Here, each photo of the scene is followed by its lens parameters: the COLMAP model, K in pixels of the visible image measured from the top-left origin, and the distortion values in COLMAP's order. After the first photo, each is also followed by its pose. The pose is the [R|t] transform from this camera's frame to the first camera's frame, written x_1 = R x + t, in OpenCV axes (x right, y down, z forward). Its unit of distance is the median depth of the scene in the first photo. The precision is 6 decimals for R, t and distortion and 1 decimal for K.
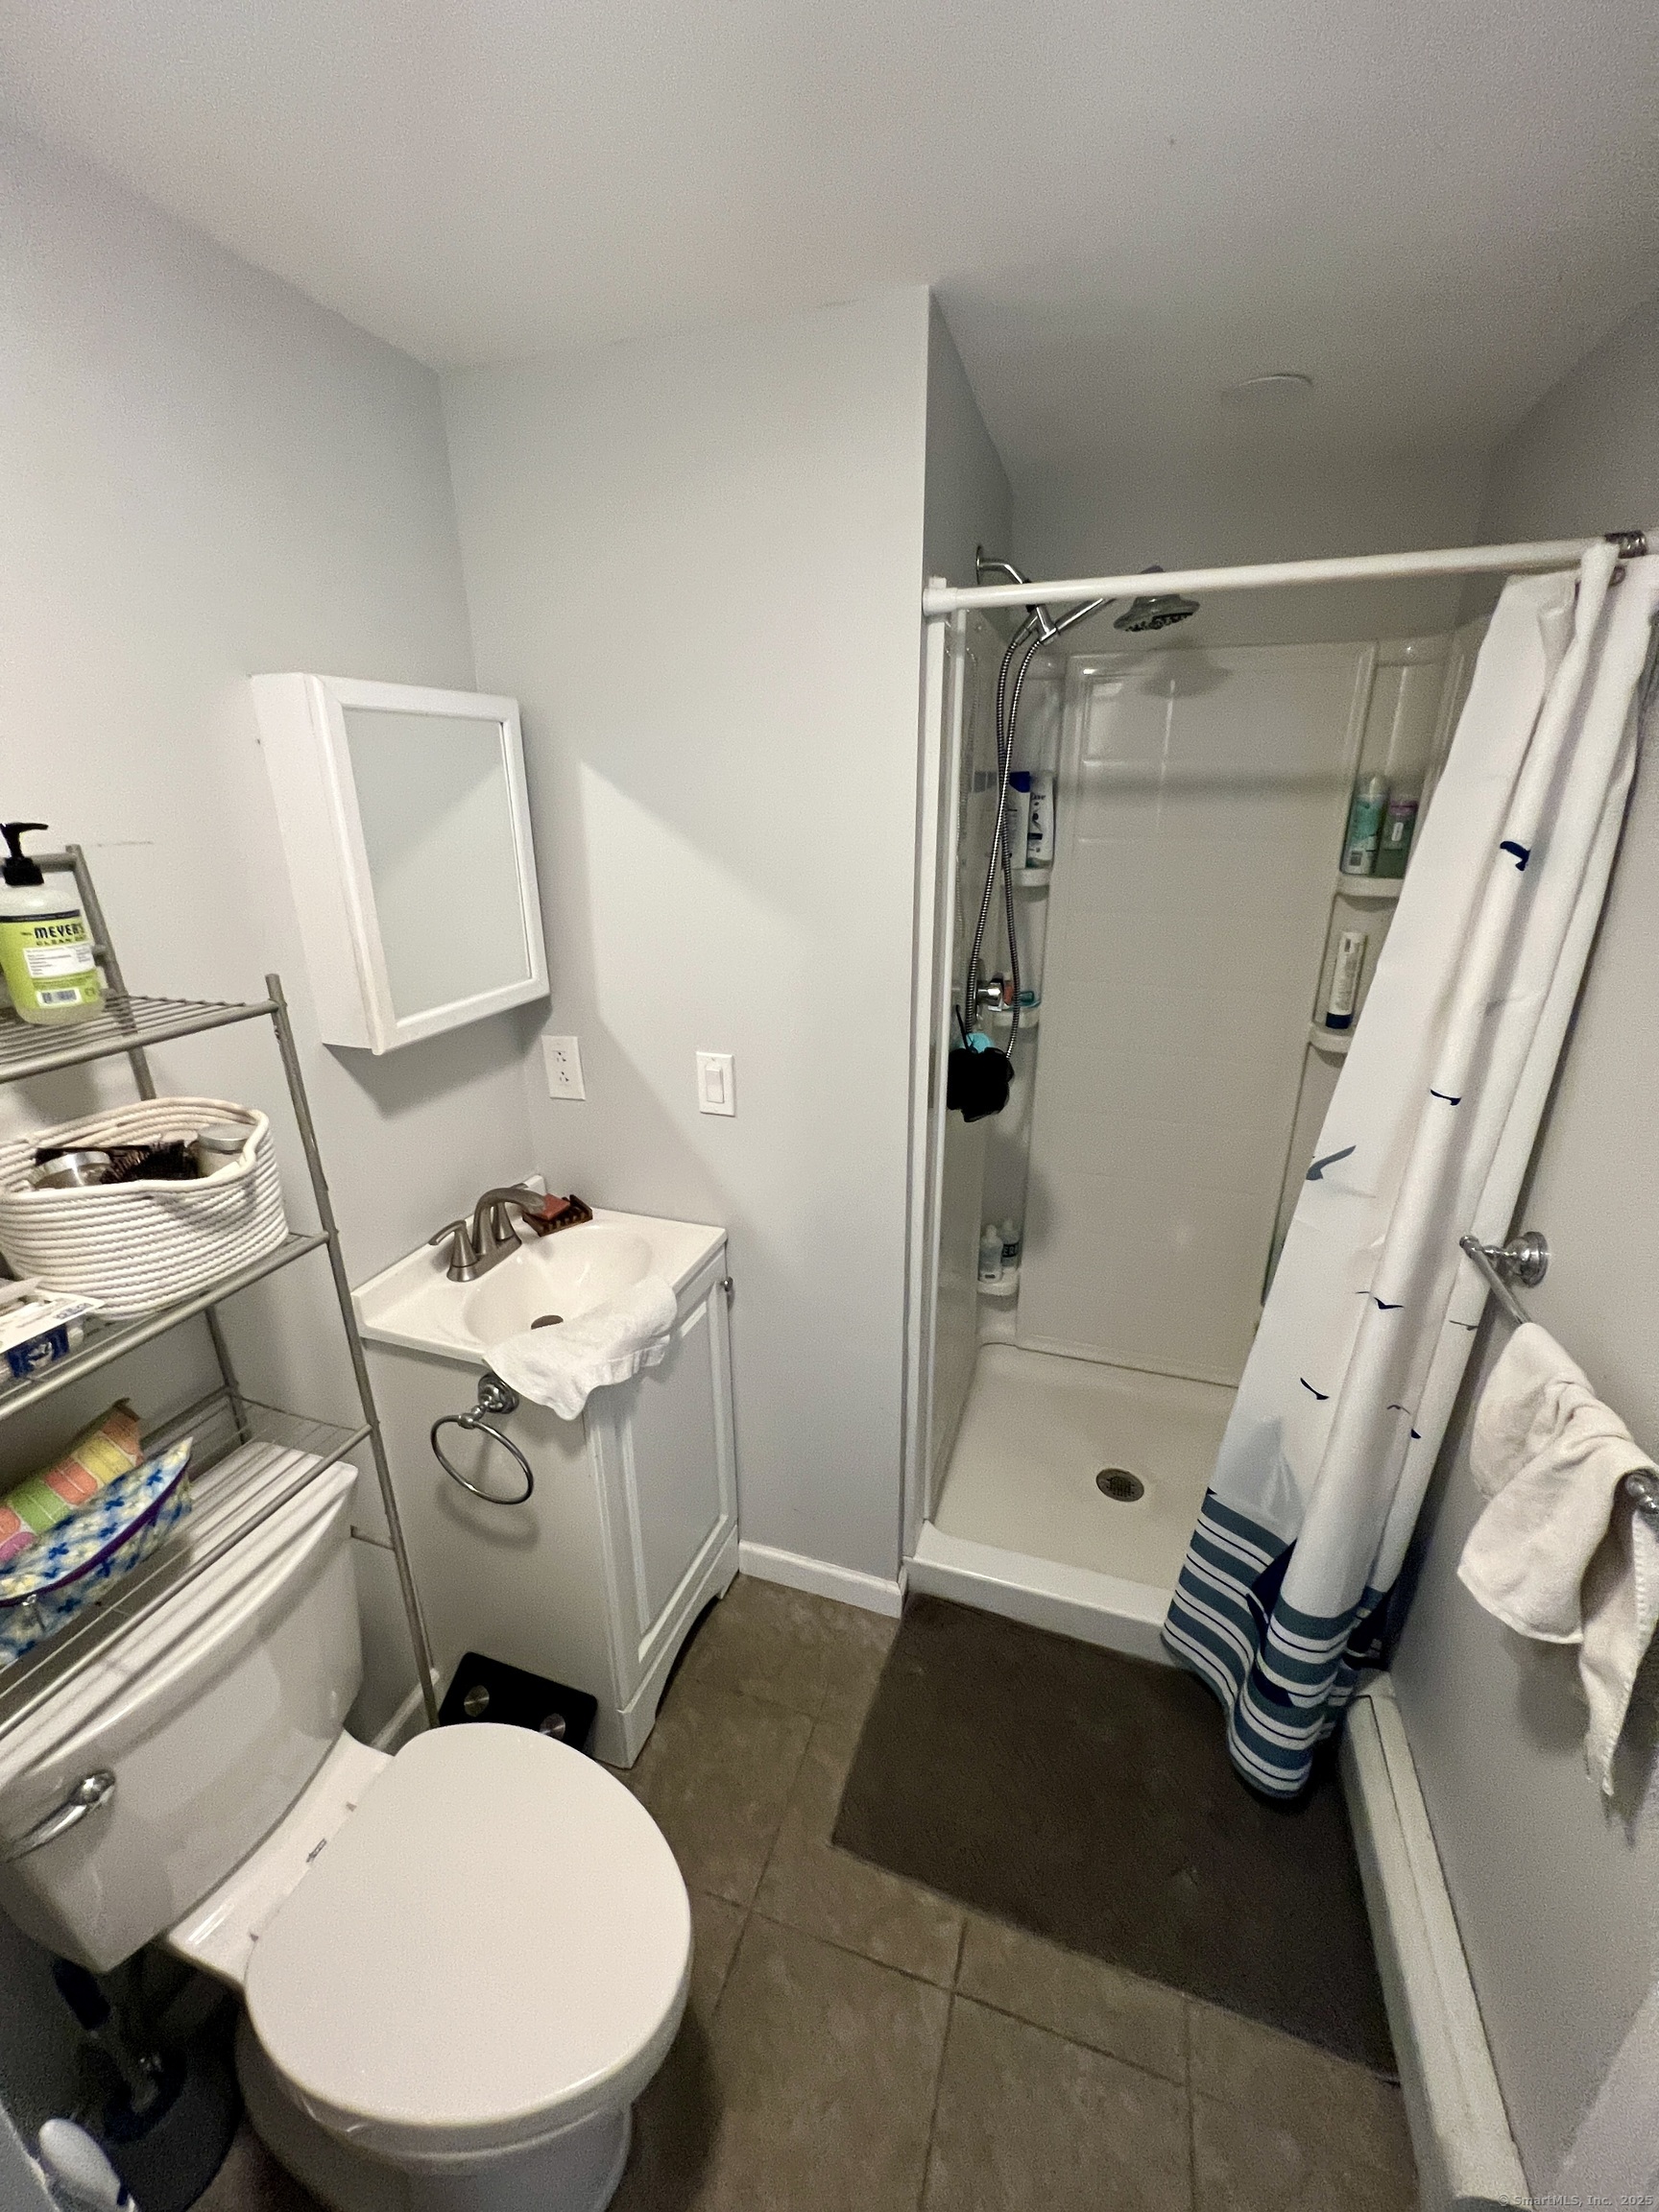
lens RADIAL K [[888.7, 0, 824.8], [0, 888.7, 1093.5], [0, 0, 1]] dist [-0.000850, 0.000374]
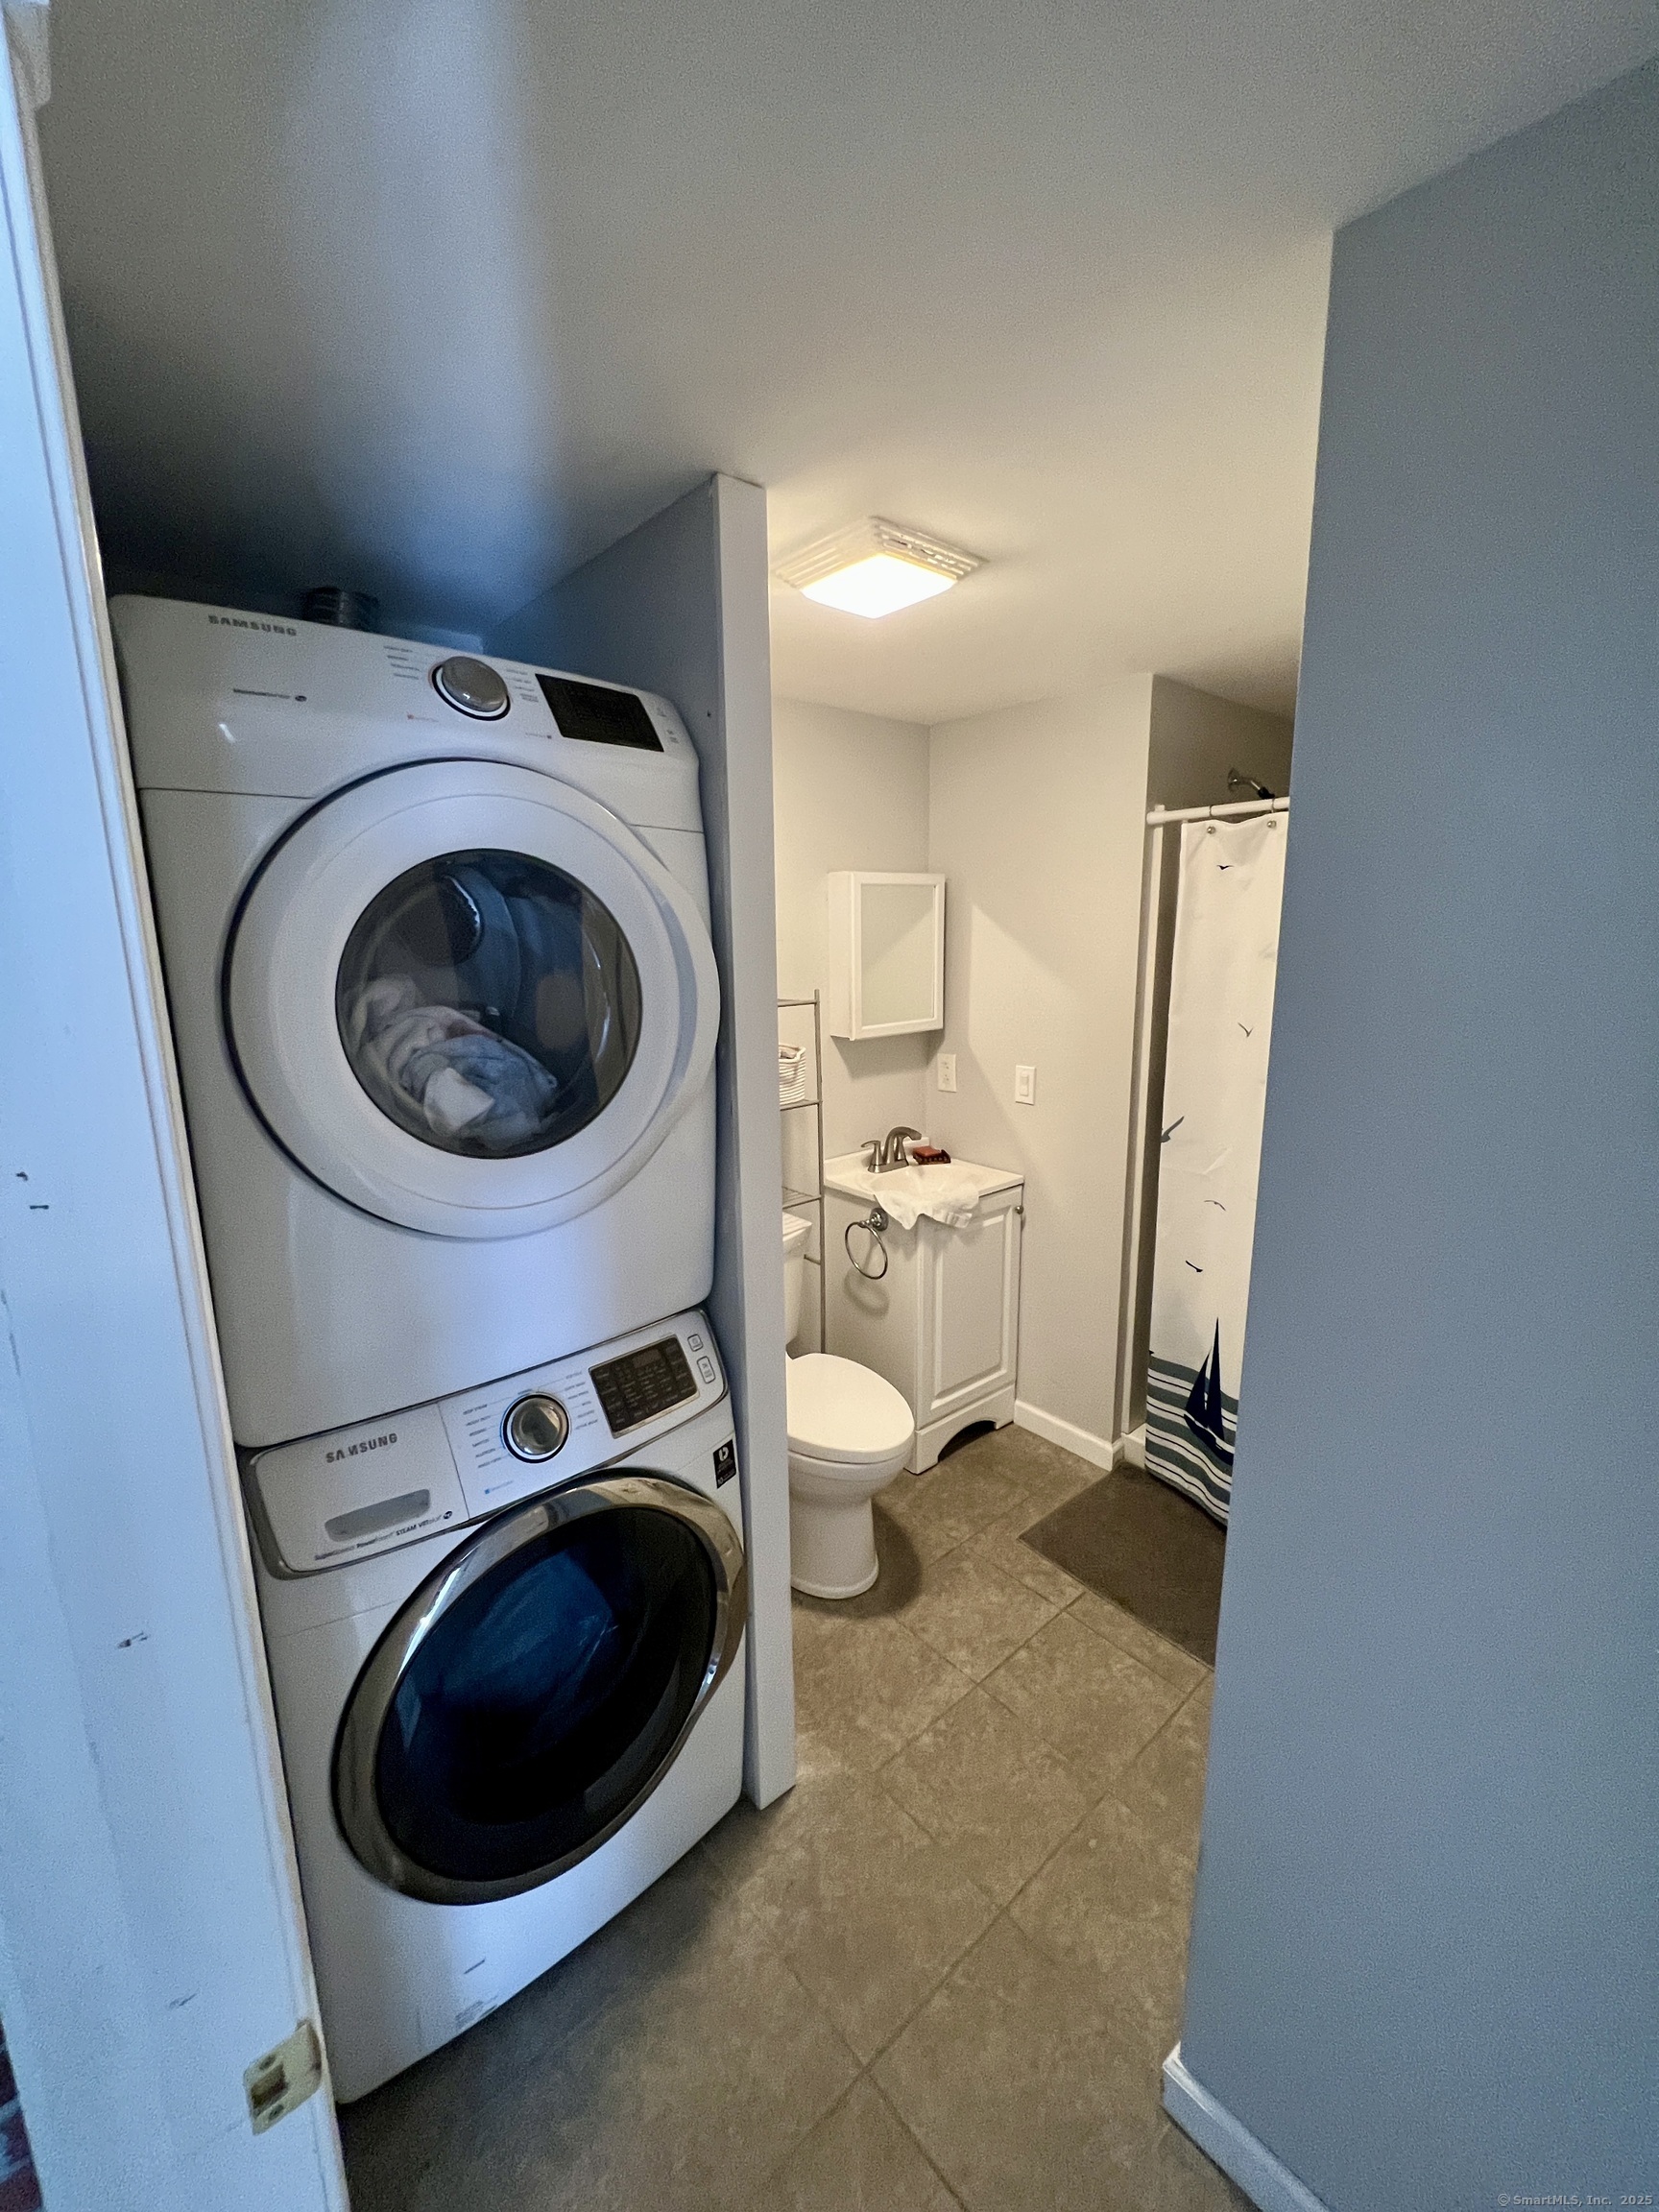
lens RADIAL K [[879.0, 0, 823.7], [0, 879.0, 1101.2], [0, 0, 1]] dist [-0.003655, 0.000402]
pose [[0.857554, 0.096551, -0.505251, 0.418084], [-0.163430, 0.982474, -0.089641, 0.244565], [0.487741, 0.159445, 0.858304, -0.658974]]
